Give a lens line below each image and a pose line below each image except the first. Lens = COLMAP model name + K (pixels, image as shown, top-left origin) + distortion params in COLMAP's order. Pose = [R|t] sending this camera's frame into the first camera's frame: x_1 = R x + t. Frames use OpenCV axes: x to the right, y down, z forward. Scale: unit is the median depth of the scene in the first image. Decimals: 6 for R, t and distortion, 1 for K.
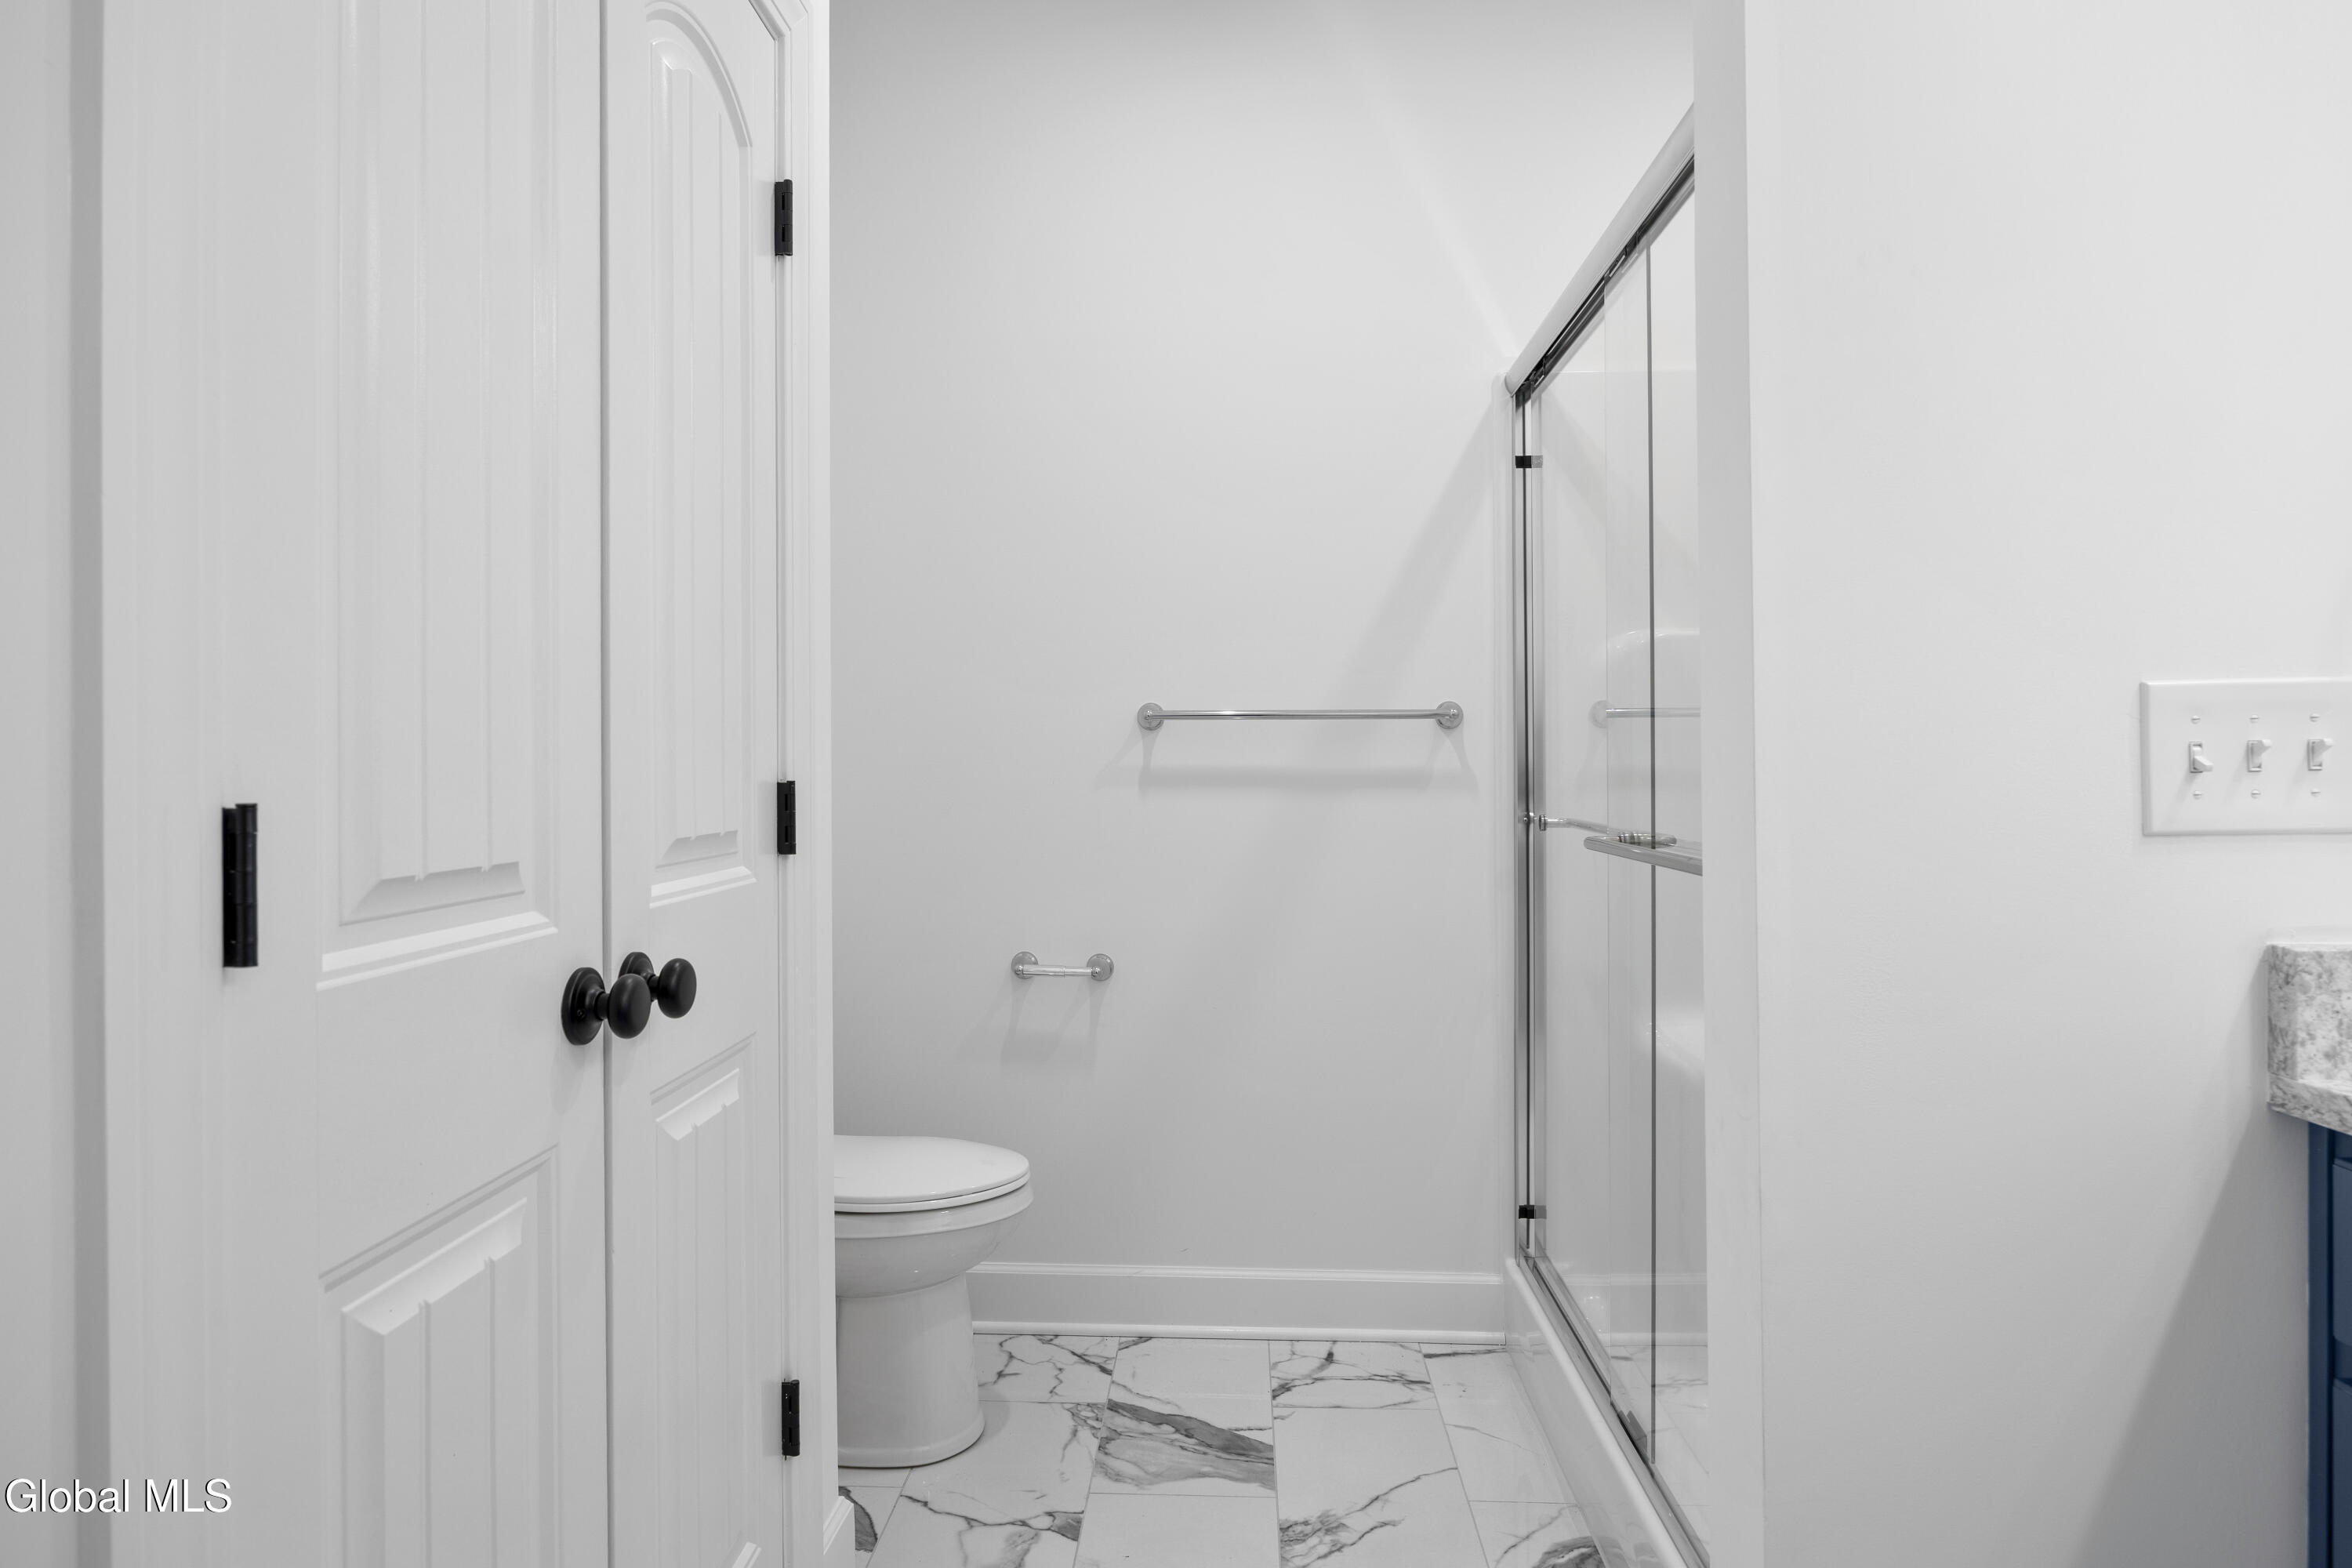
lens RADIAL K [[1351.5, 0, 1168.9], [0, 1351.5, 763.3], [0, 0, 1]] dist [0.000869, 0.000057]
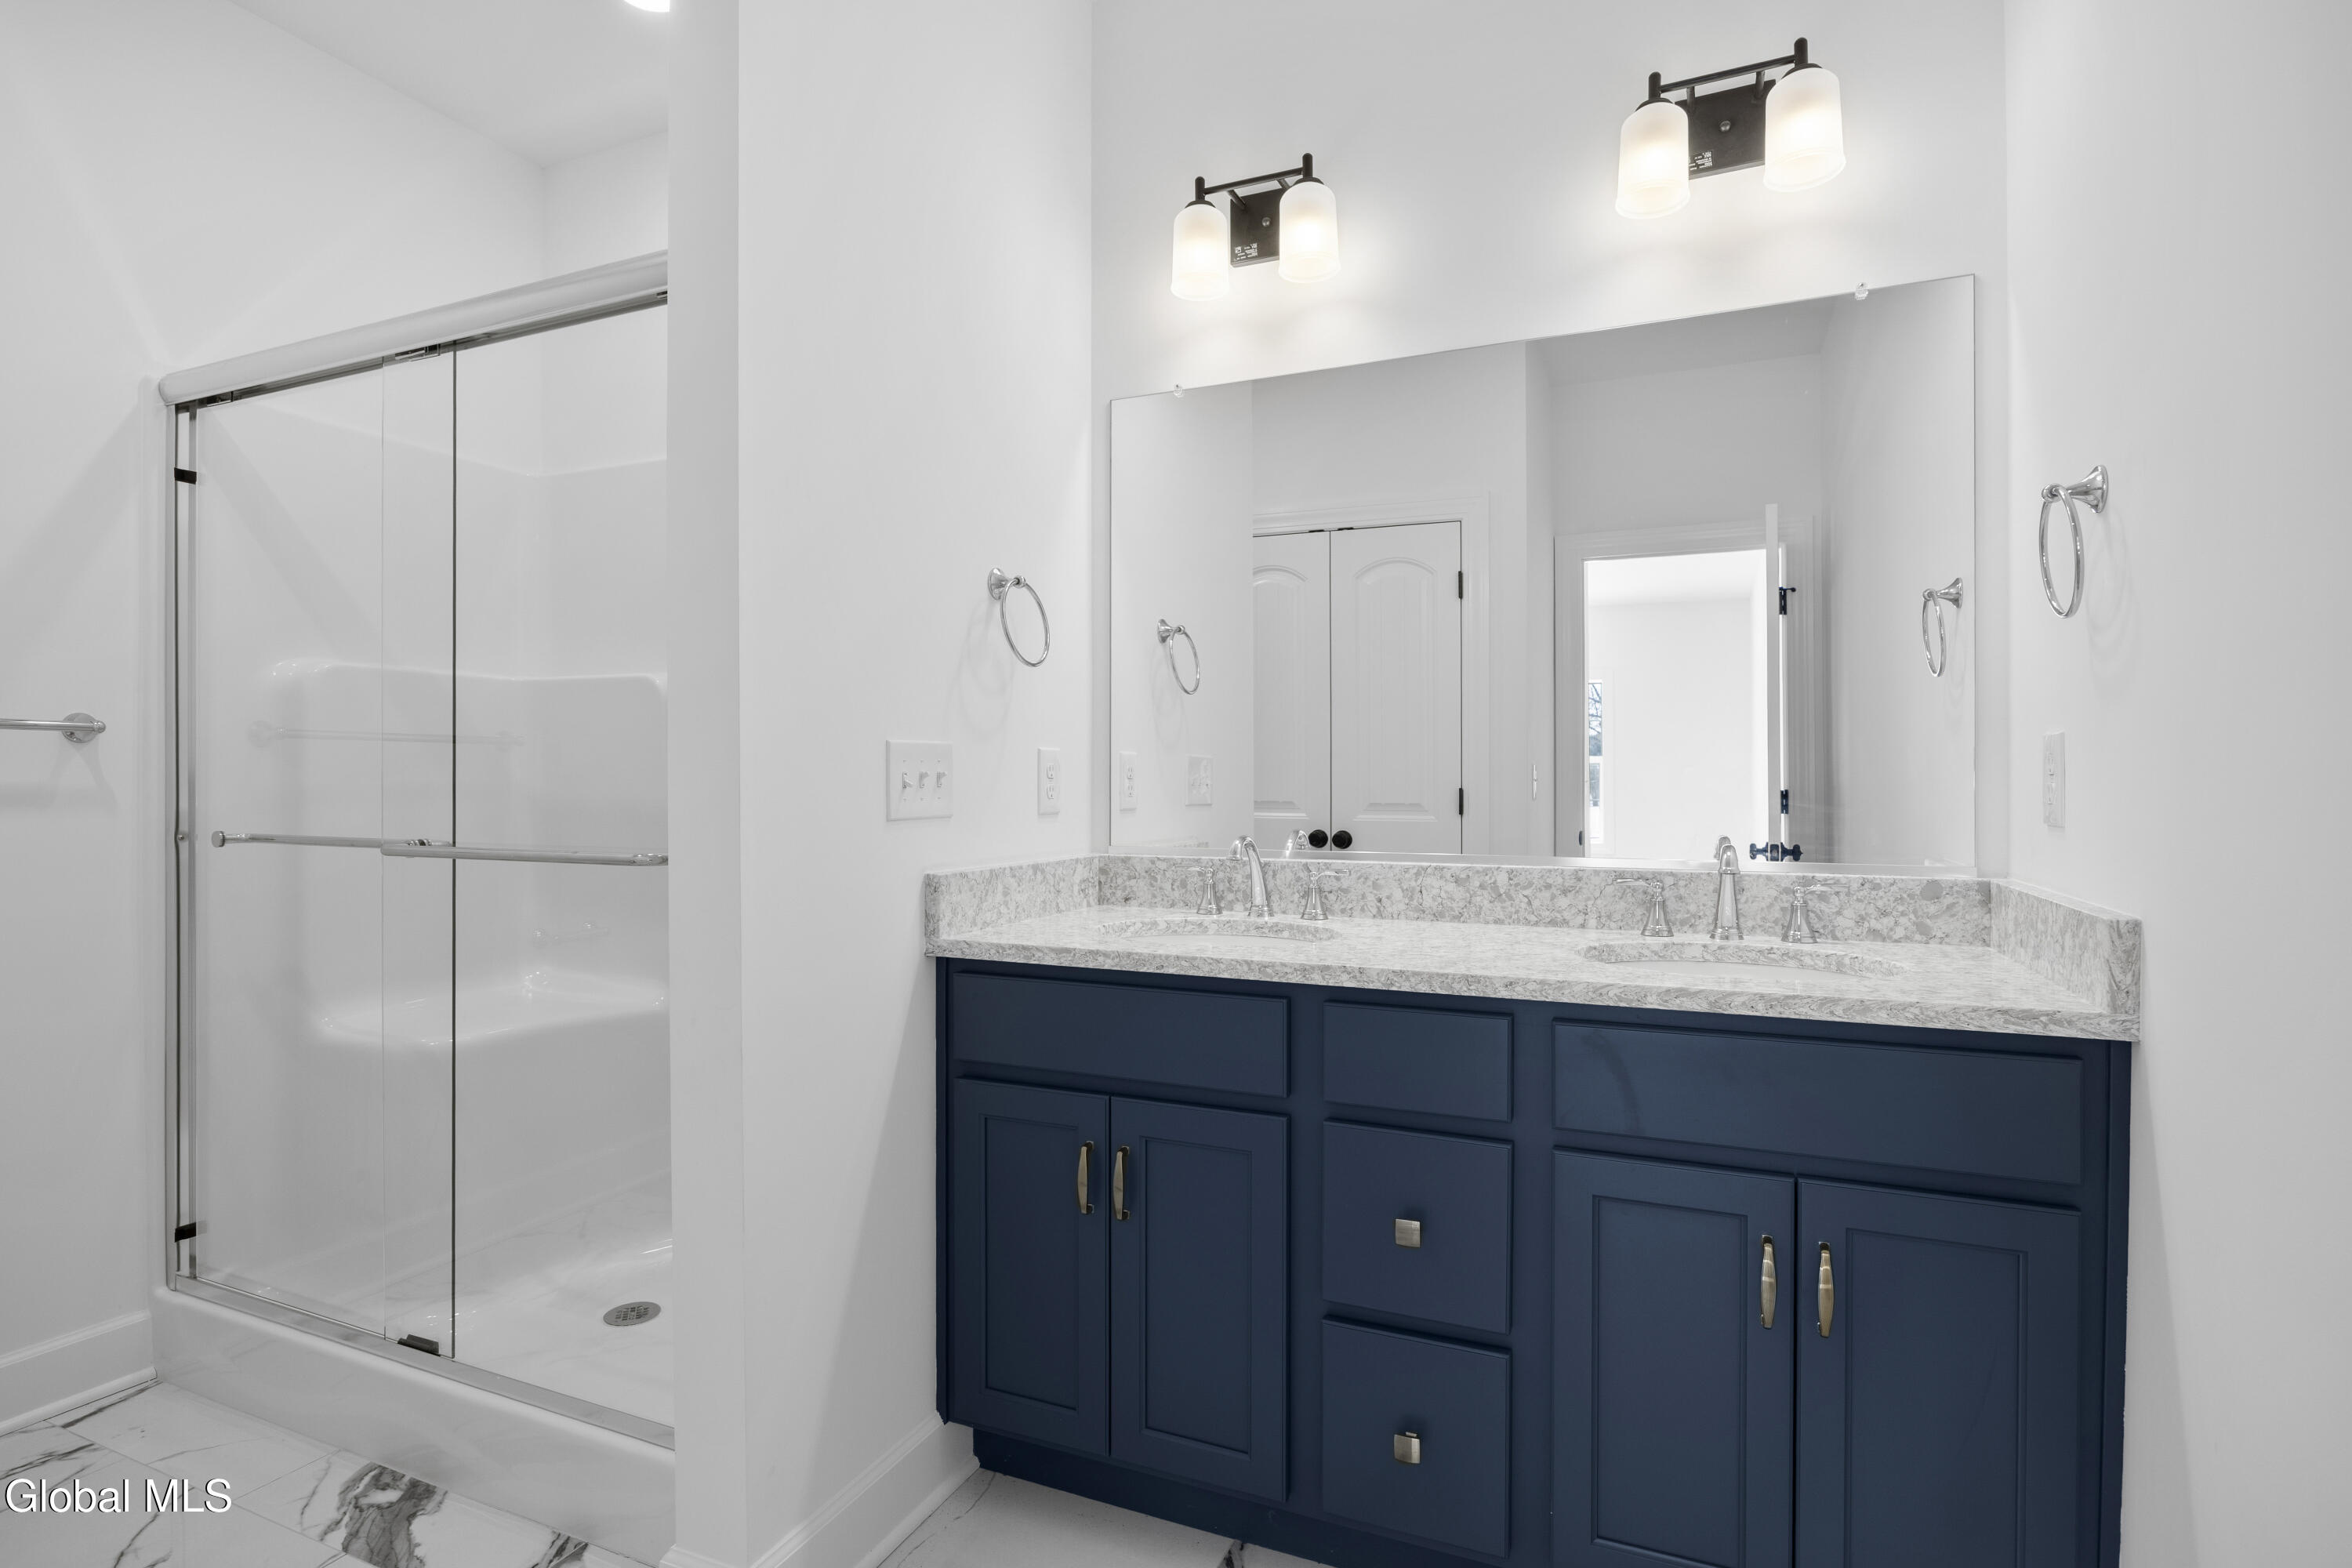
lens RADIAL K [[1171.4, 0, 1176.0], [0, 1171.4, 784.0], [0, 0, 1]] dist [-0.004980, -0.000453]
pose [[0.347467, 0.008221, 0.937656, -0.553804], [-0.005161, 0.999963, -0.006855, 0.009062], [-0.937678, -0.002458, 0.347497, 0.040390]]
